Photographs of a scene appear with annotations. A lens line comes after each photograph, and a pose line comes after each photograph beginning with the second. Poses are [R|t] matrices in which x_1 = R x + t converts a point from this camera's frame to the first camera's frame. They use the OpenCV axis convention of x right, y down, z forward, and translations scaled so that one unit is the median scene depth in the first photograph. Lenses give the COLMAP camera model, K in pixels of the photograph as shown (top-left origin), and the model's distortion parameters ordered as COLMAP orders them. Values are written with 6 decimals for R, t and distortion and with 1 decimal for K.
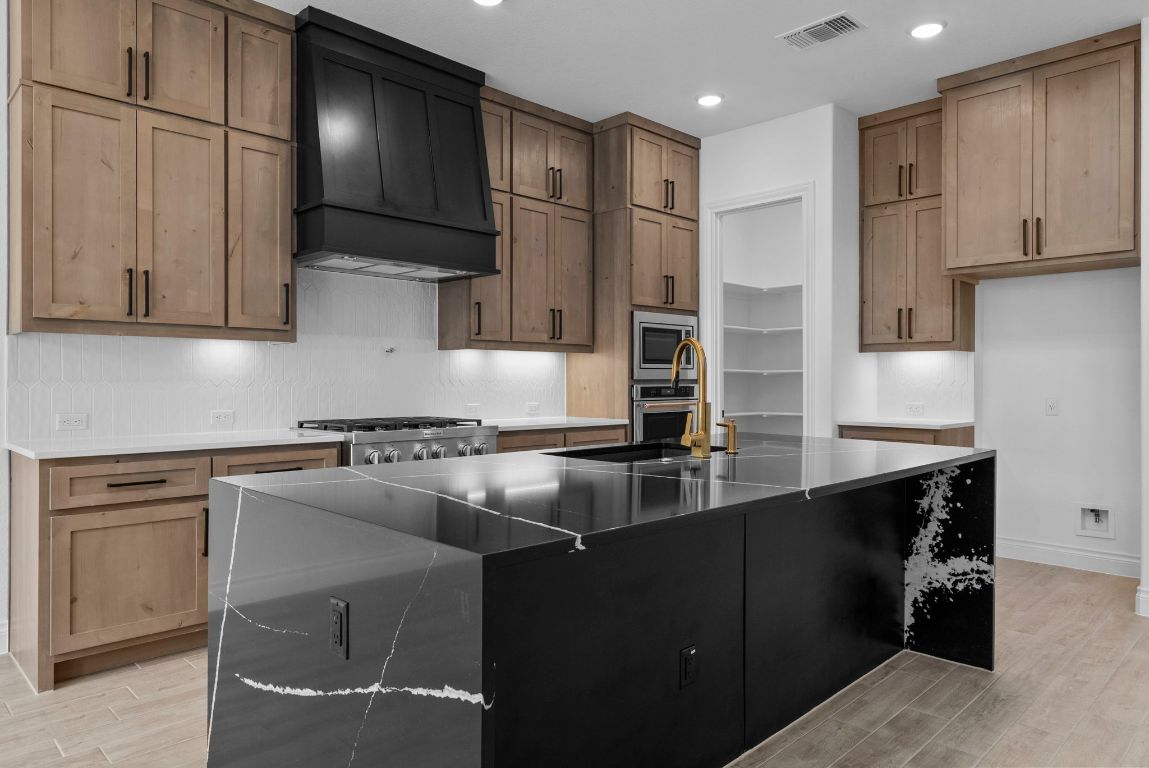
lens RADIAL K [[727.6, 0, 572.5], [0, 727.6, 385.9], [0, 0, 1]] dist [-0.000130, 0.000984]
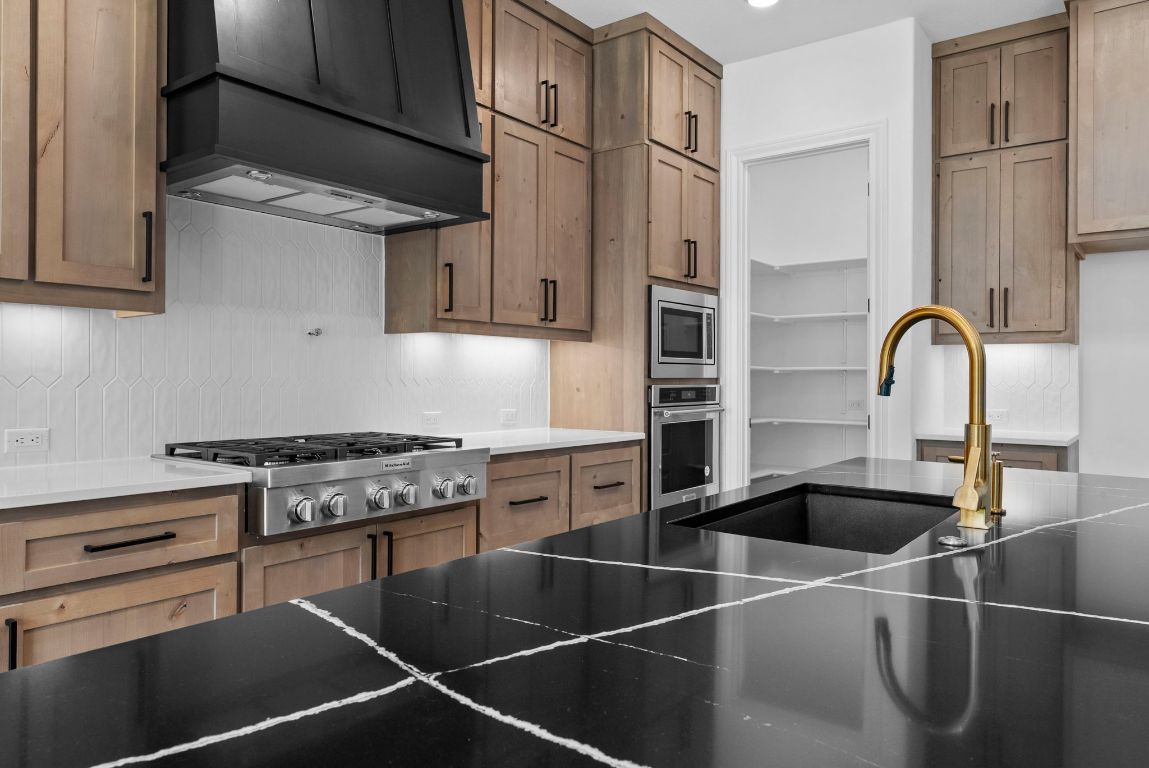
lens RADIAL K [[770.6, 0, 575.8], [0, 770.6, 376.4], [0, 0, 1]] dist [0.004504, 0.002086]
pose [[0.990843, 0.005967, 0.134884, -0.099526], [-0.004789, 0.999947, -0.009059, -0.003243], [-0.134931, 0.008330, 0.990820, 0.250203]]
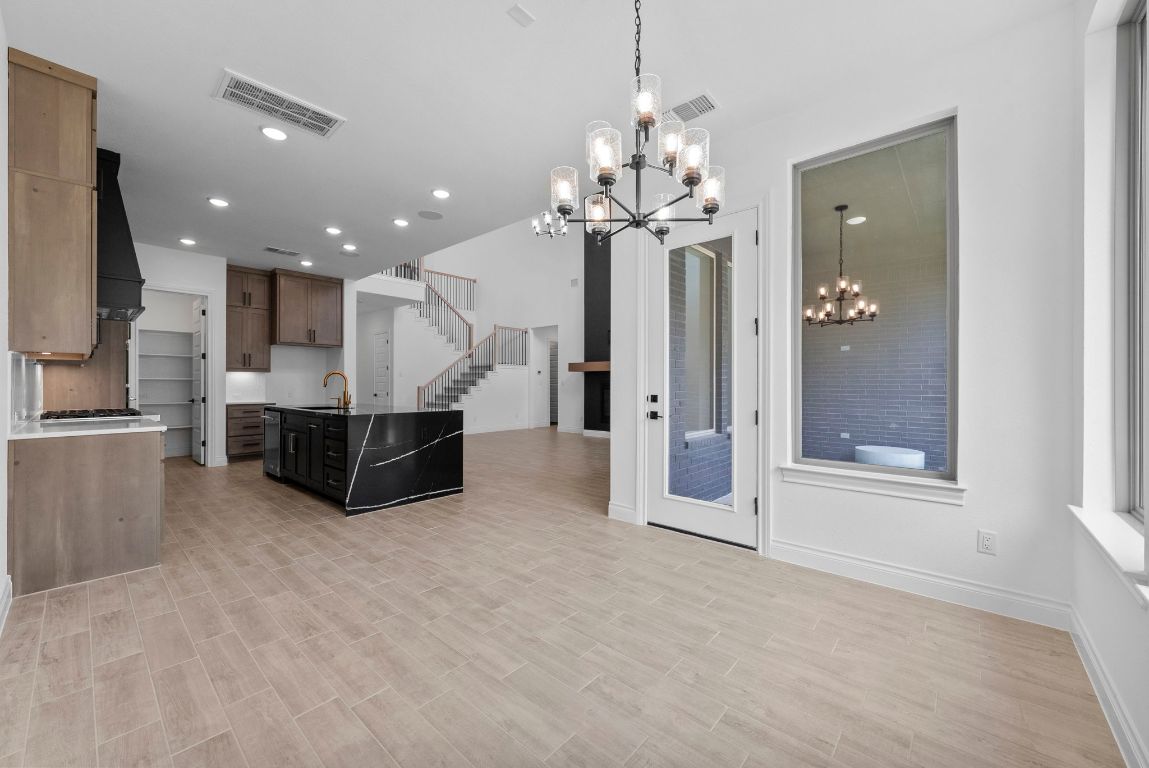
lens RADIAL K [[449.4, 0, 574.9], [0, 449.4, 384.0], [0, 0, 1]] dist [0.000763, 0.000028]
pose [[-0.056001, 0.002103, 0.998429, -1.044760], [0.004321, 0.999989, -0.001864, -0.002195], [-0.998421, 0.004210, -0.056009, 0.036233]]
